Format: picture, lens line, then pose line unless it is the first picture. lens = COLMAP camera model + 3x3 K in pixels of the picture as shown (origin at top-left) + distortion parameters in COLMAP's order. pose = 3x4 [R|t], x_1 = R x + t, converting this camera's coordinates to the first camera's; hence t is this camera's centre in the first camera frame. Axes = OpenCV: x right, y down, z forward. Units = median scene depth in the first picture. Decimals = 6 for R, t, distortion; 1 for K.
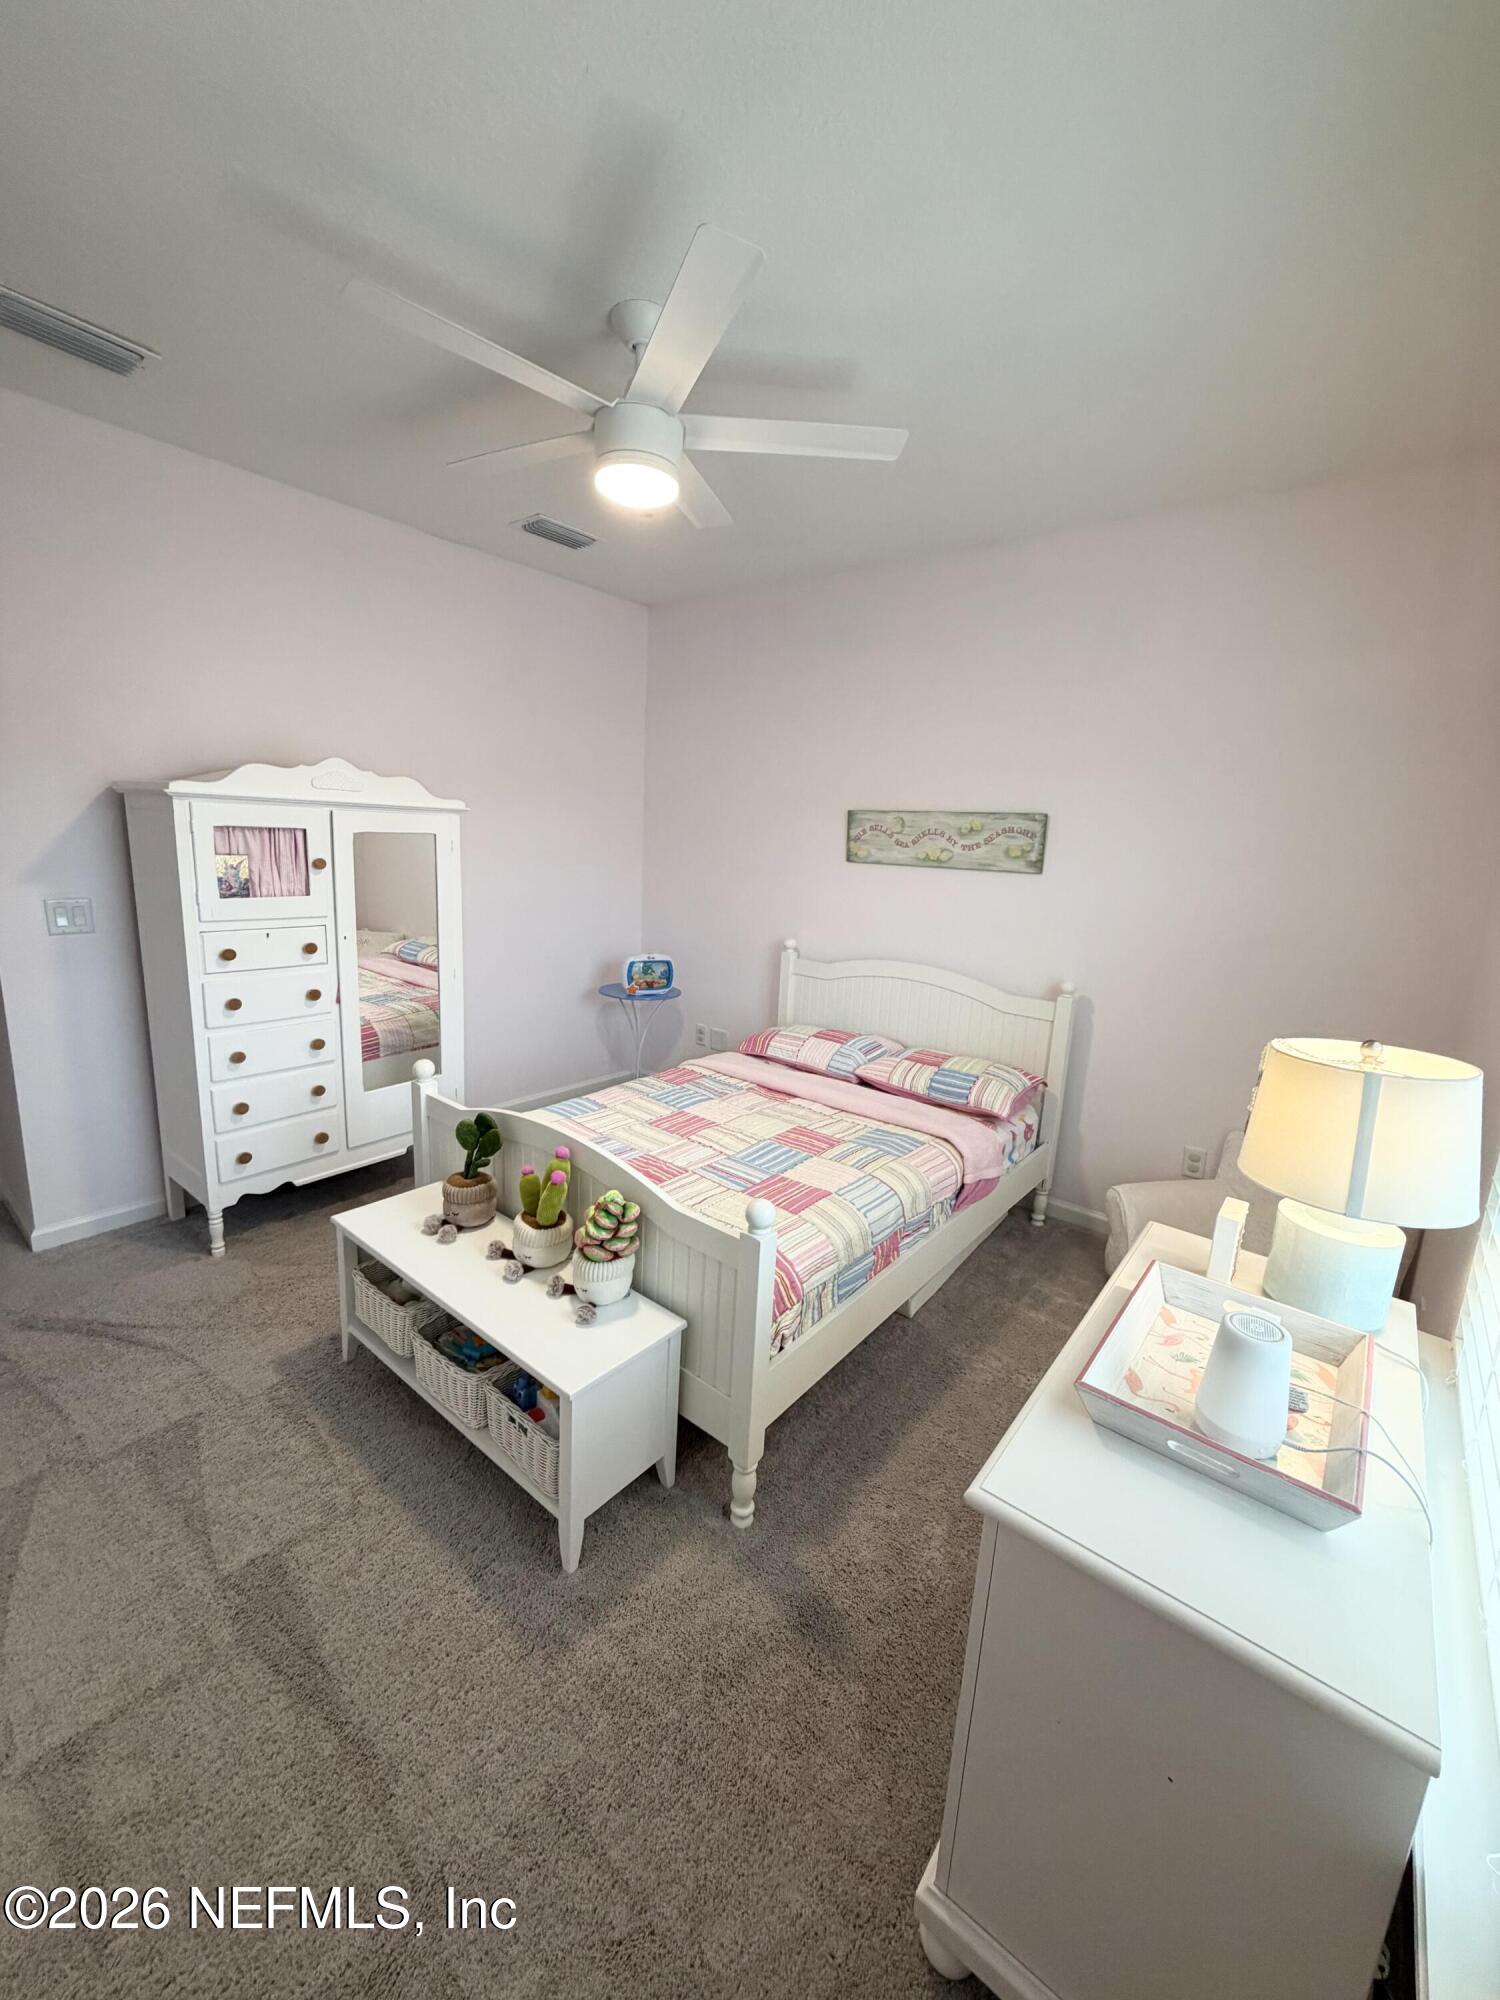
lens RADIAL K [[795.3, 0, 755.3], [0, 795.3, 1000.8], [0, 0, 1]] dist [0.000444, 0.000023]
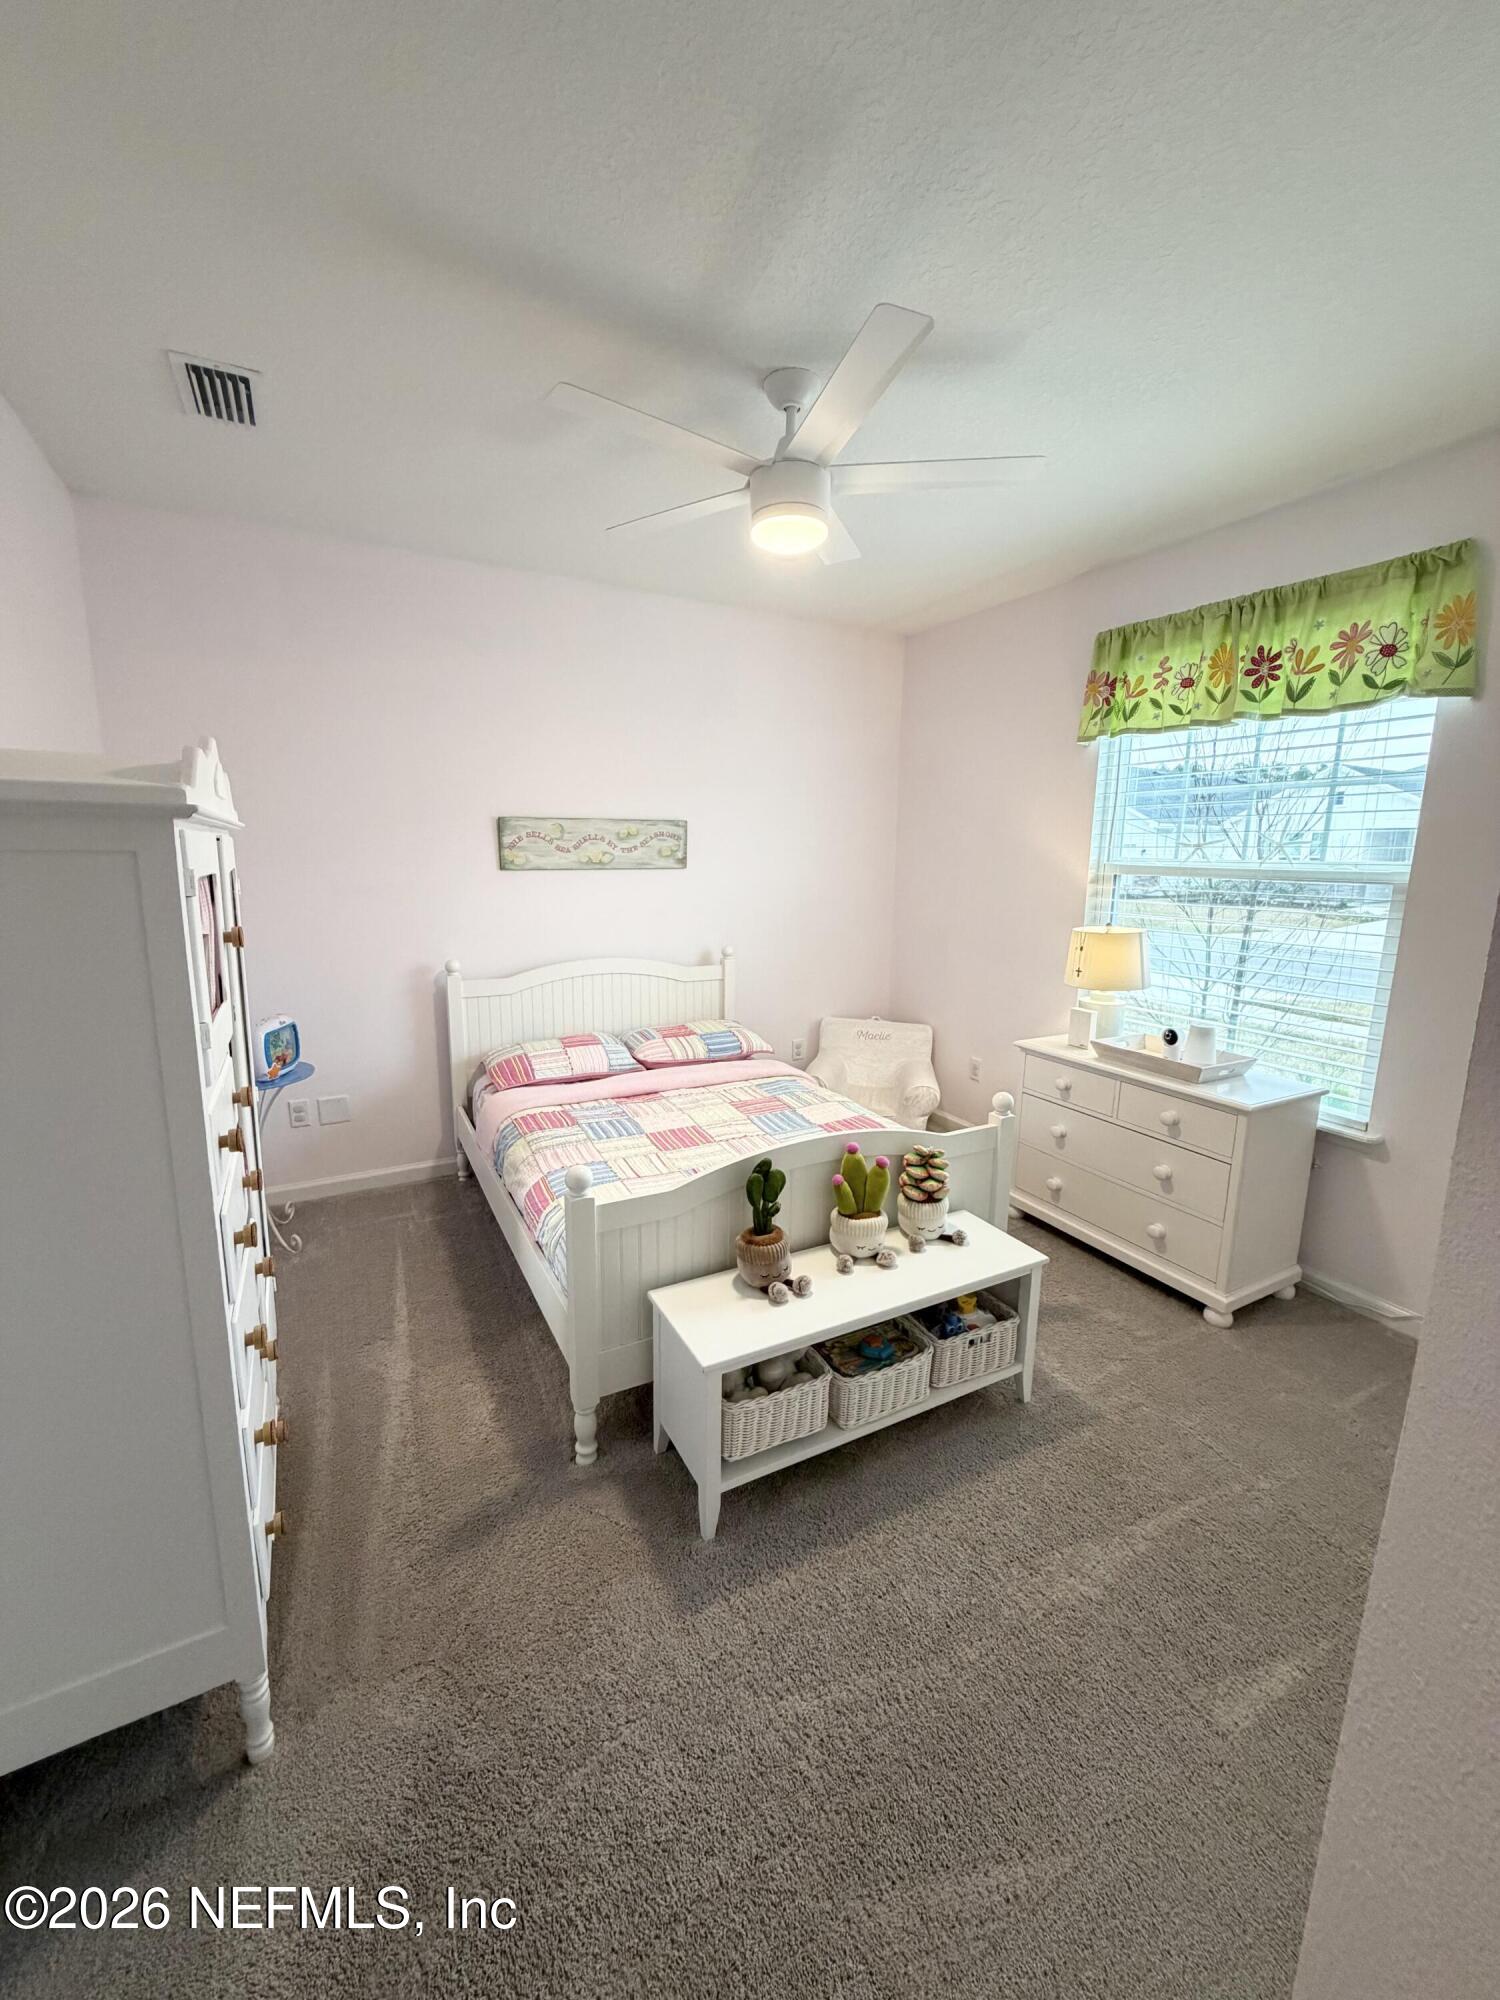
lens RADIAL K [[795.3, 0, 751.3], [0, 795.3, 991.8], [0, 0, 1]] dist [0.000444, 0.000023]
pose [[0.401685, -0.204469, 0.892660, -0.745690], [0.200959, 0.970678, 0.131910, -0.112916], [-0.893456, 0.126402, 0.430997, 0.383835]]
